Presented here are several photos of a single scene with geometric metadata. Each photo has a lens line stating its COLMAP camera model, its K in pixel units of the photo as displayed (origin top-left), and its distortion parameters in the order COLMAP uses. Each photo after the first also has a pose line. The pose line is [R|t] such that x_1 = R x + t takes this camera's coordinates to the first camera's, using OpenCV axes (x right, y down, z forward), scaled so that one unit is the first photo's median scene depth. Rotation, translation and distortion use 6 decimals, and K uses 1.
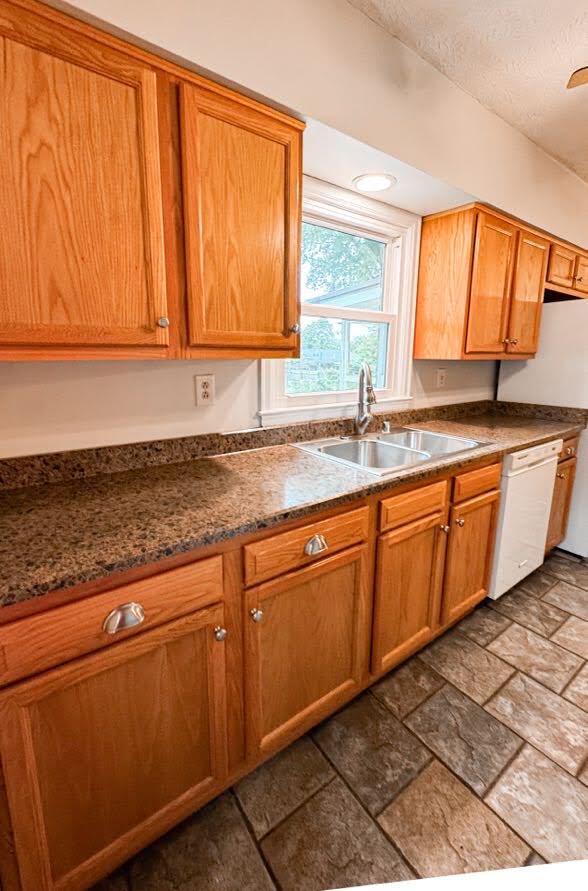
lens RADIAL K [[371.5, 0, 295.2], [0, 371.5, 444.9], [0, 0, 1]] dist [0.000872, -0.000252]
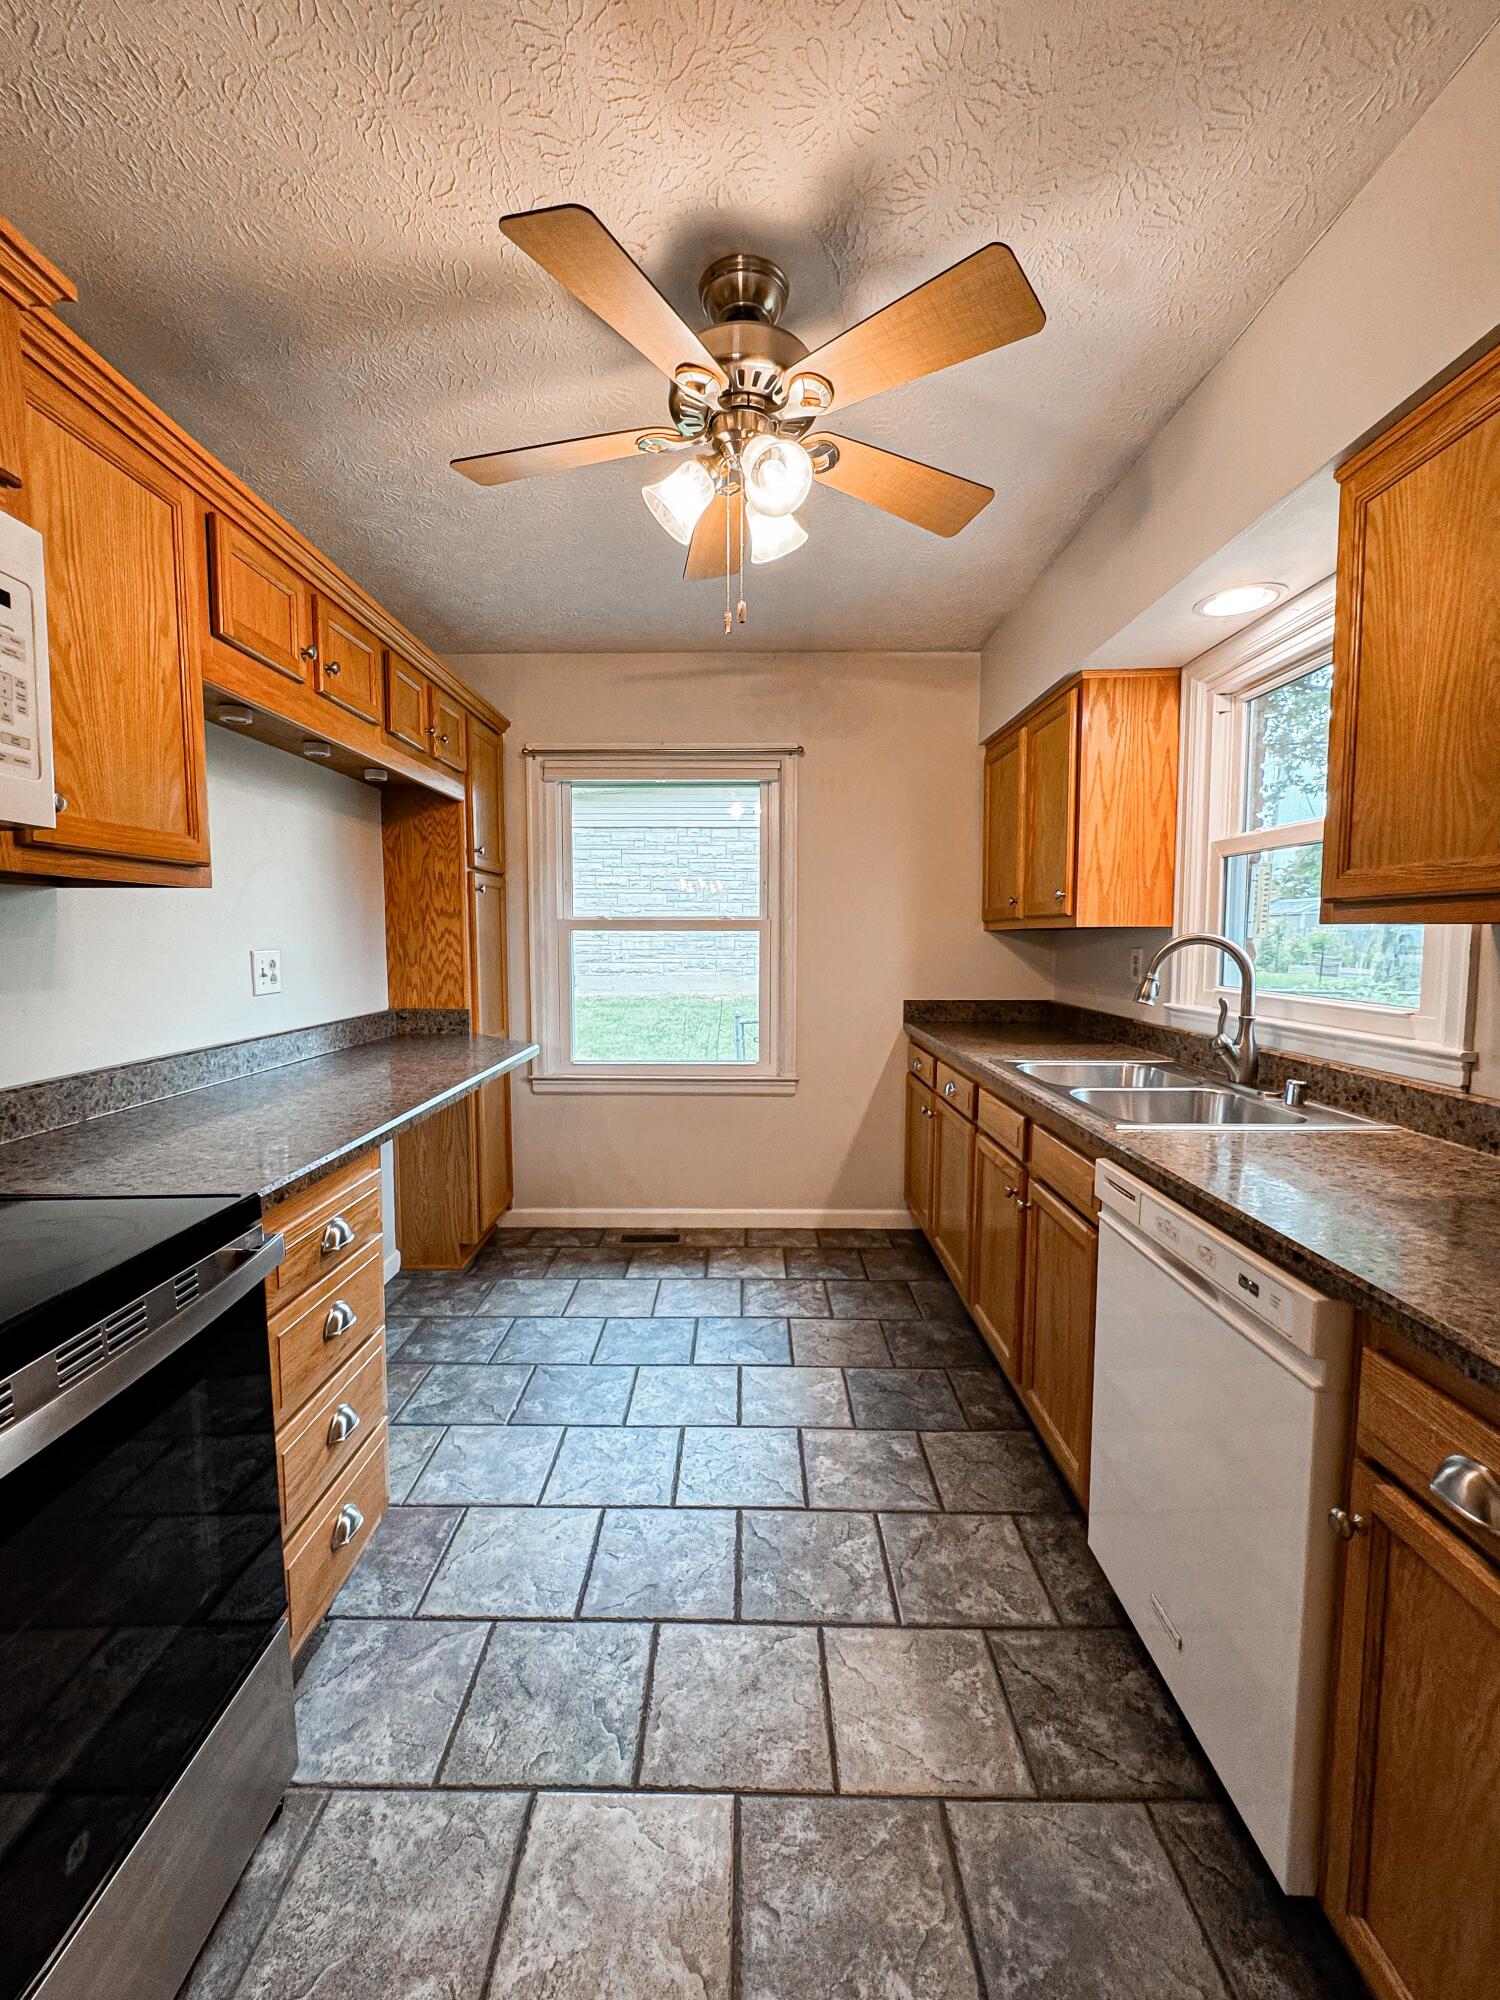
lens RADIAL K [[805.7, 0, 747.4], [0, 805.7, 1002.1], [0, 0, 1]] dist [-0.000072, -0.000014]
pose [[-0.597174, 0.047192, -0.800722, 1.809935], [-0.188303, 0.962122, 0.197140, -0.281218], [0.779696, 0.268505, -0.565667, 1.364229]]
